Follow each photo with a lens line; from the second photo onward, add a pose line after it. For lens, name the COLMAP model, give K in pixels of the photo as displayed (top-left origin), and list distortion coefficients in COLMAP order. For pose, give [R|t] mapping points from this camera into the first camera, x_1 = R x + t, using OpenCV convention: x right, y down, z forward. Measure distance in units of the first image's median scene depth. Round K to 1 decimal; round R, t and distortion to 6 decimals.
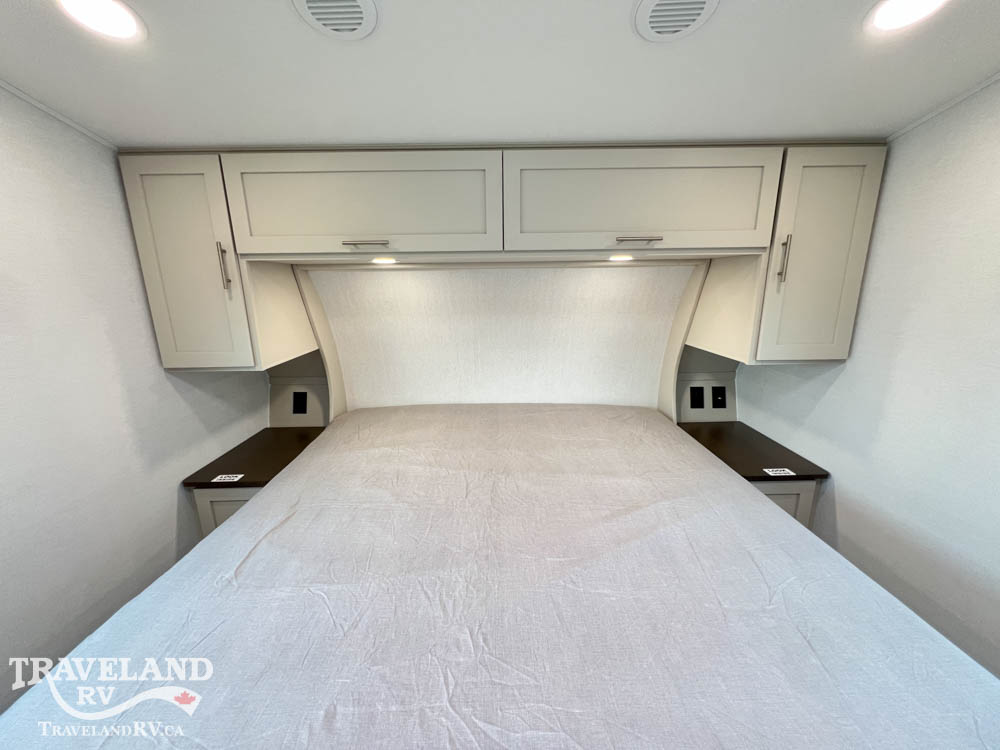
lens RADIAL K [[399.1, 0, 497.9], [0, 399.1, 374.5], [0, 0, 1]] dist [-0.000264, -0.000037]
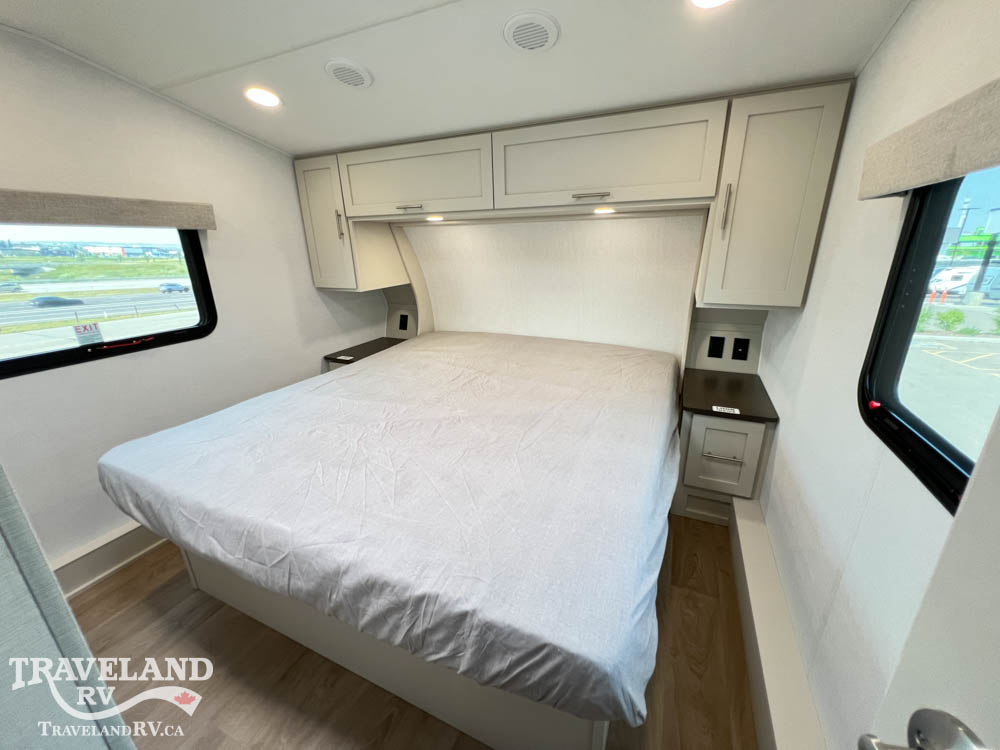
lens RADIAL K [[399.1, 0, 501.2], [0, 399.1, 377.6], [0, 0, 1]] dist [-0.000264, -0.000037]
pose [[0.907379, 0.132541, -0.398868, 0.581487], [-0.087333, 0.987721, 0.129541, 0.070371], [0.411139, -0.082708, 0.907813, -0.242493]]
